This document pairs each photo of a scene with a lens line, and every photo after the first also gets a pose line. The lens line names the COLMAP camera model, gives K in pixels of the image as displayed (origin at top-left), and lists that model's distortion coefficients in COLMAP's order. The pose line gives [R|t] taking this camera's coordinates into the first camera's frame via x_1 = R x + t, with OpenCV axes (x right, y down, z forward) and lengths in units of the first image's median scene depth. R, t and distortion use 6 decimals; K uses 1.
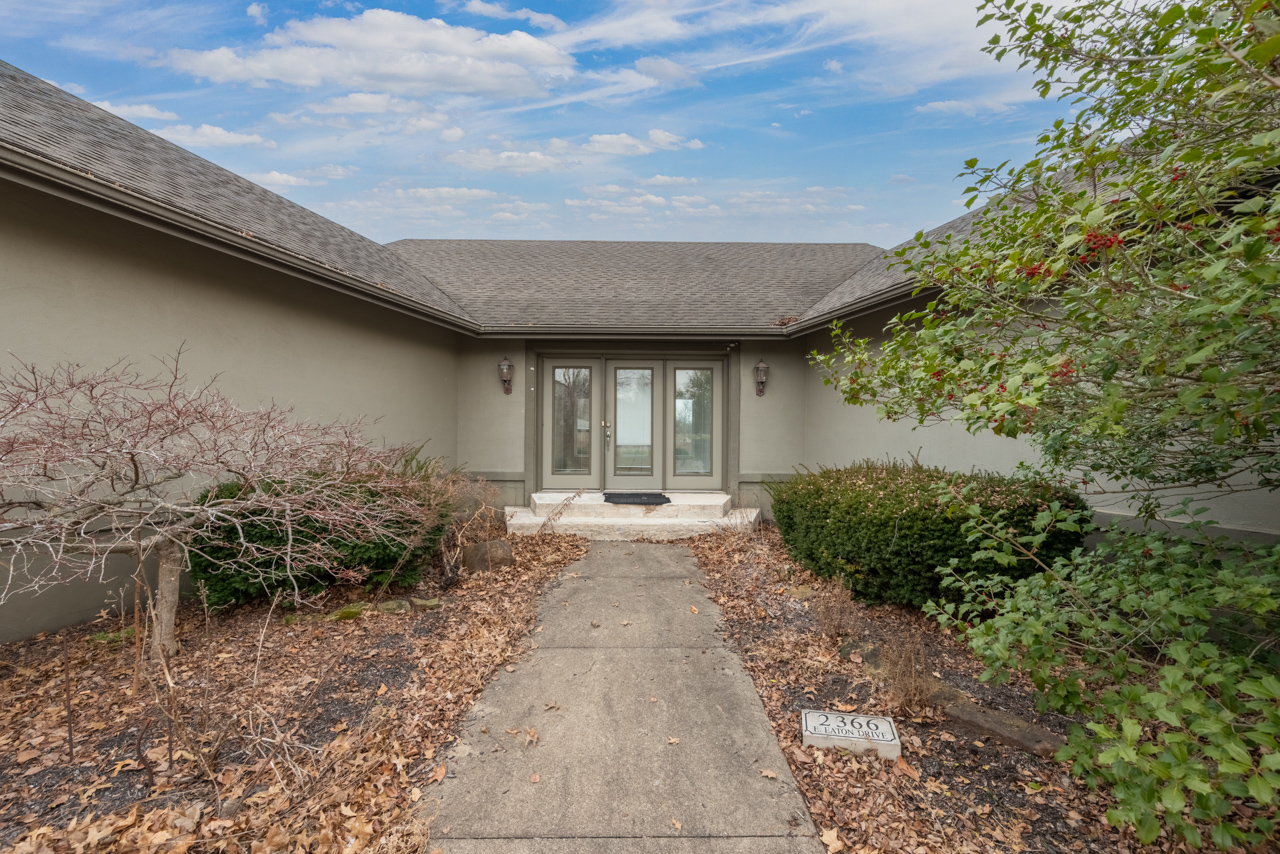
lens RADIAL K [[521.0, 0, 640.0], [0, 521.0, 427.0], [0, 0, 1]] dist [0.027516, 0.000041]
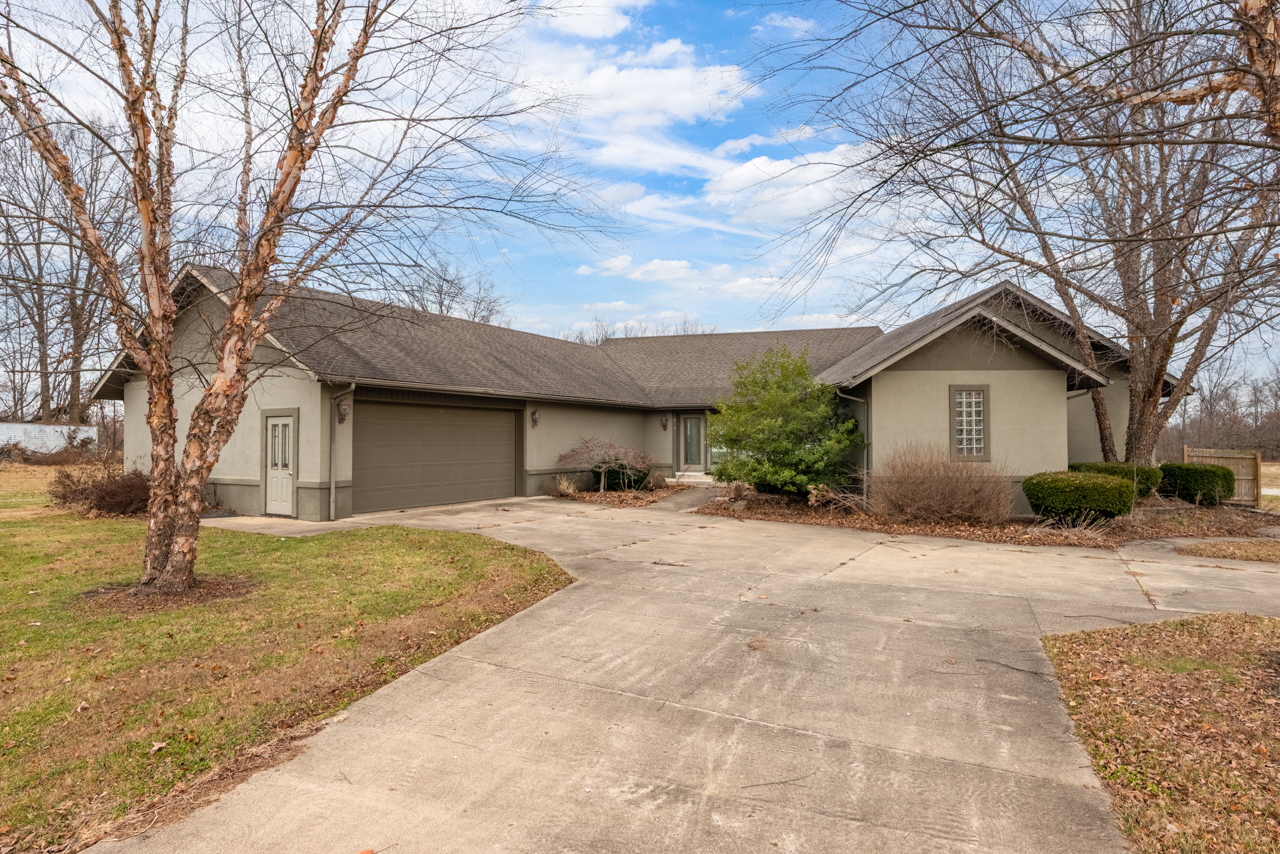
lens RADIAL K [[709.0, 0, 640.0], [0, 709.0, 427.0], [0, 0, 1]] dist [-0.002445, 0.000240]
pose [[0.962265, -0.014892, -0.271707, 0.528411], [0.013484, 0.999884, -0.007048, -0.060850], [0.271780, 0.003118, 0.962354, -2.197751]]
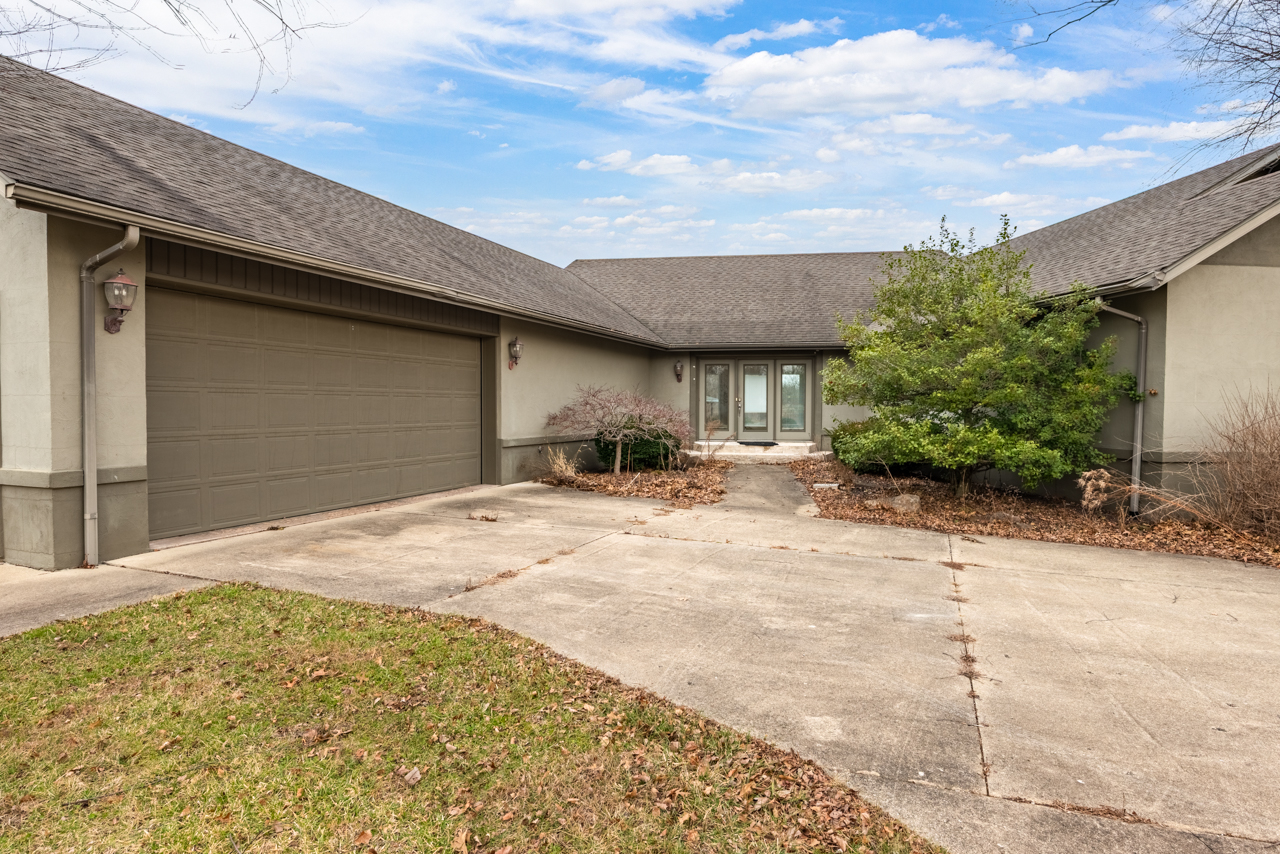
lens RADIAL K [[709.0, 0, 640.0], [0, 709.0, 427.0], [0, 0, 1]] dist [-0.002445, 0.000240]
pose [[0.990354, -0.001522, -0.138550, -0.065942], [0.007360, 0.999106, 0.041635, -0.016311], [0.138363, -0.042253, 0.989480, -1.290886]]
